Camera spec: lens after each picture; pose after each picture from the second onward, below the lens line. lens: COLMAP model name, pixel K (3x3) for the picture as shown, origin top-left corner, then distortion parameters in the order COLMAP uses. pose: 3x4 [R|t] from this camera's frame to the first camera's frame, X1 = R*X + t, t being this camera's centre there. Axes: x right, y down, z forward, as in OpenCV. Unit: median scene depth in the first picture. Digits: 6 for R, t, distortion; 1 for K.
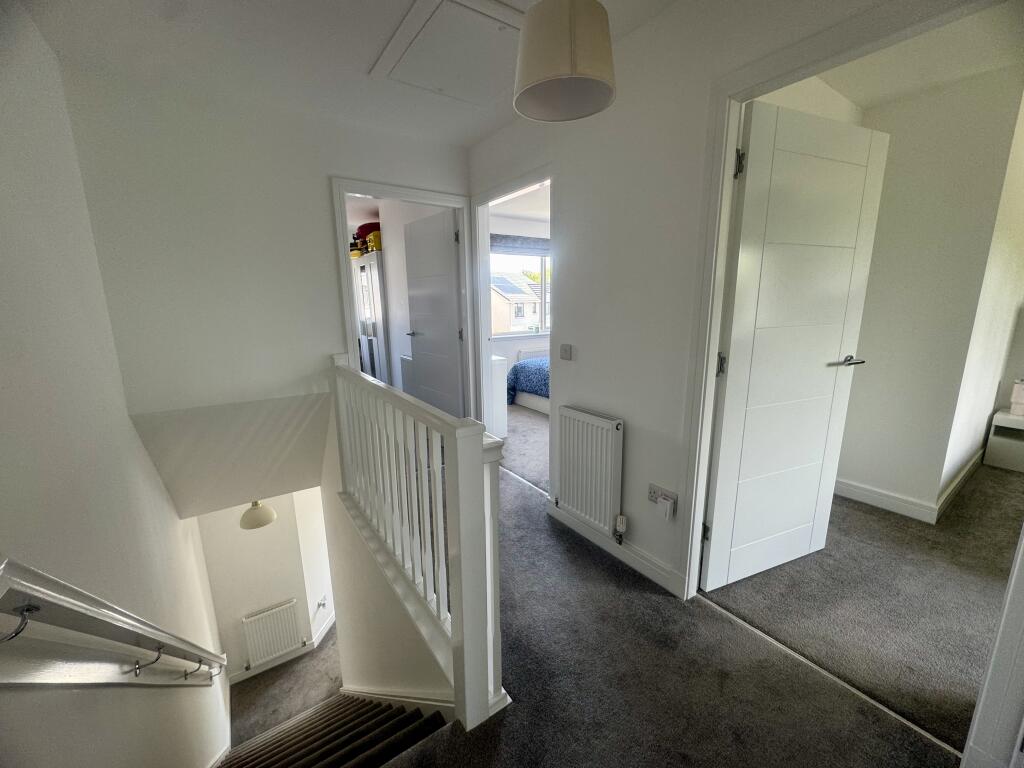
lens RADIAL K [[406.5, 0, 512.0], [0, 406.5, 384.0], [0, 0, 1]] dist [-0.001138, -0.000169]
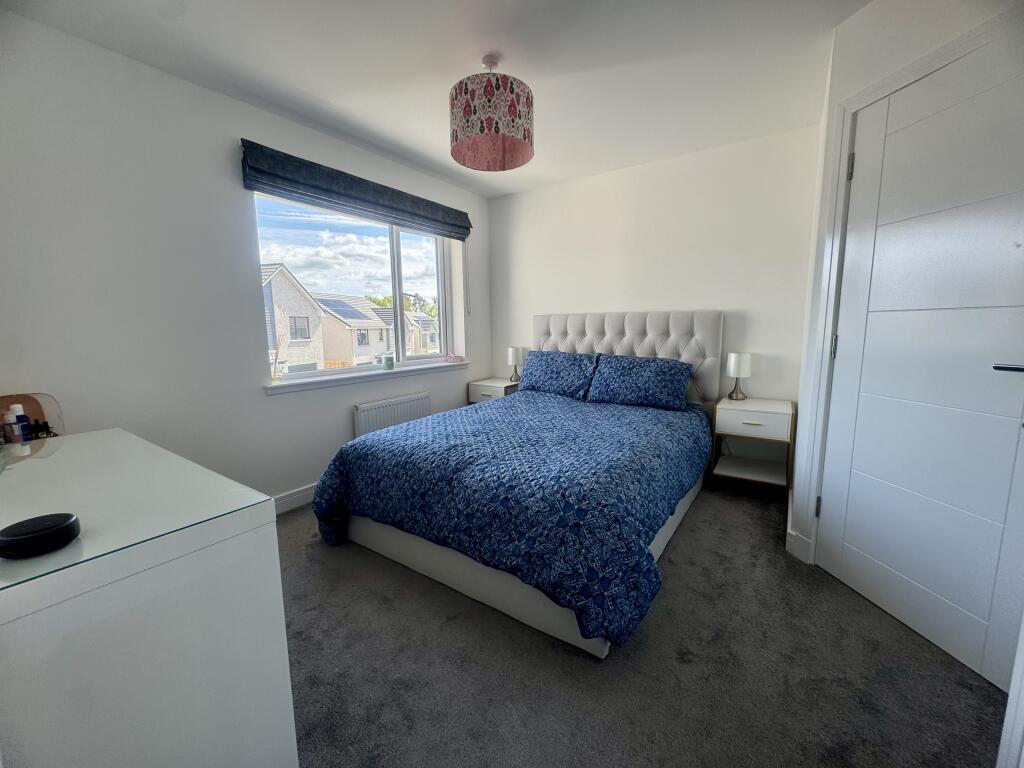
lens RADIAL K [[406.5, 0, 512.0], [0, 406.5, 384.0], [0, 0, 1]] dist [-0.001138, -0.000169]
pose [[0.934244, -0.050923, 0.352981, 0.022262], [0.074063, 0.995878, -0.052354, -0.066510], [-0.348860, 0.075054, 0.934165, 0.452389]]
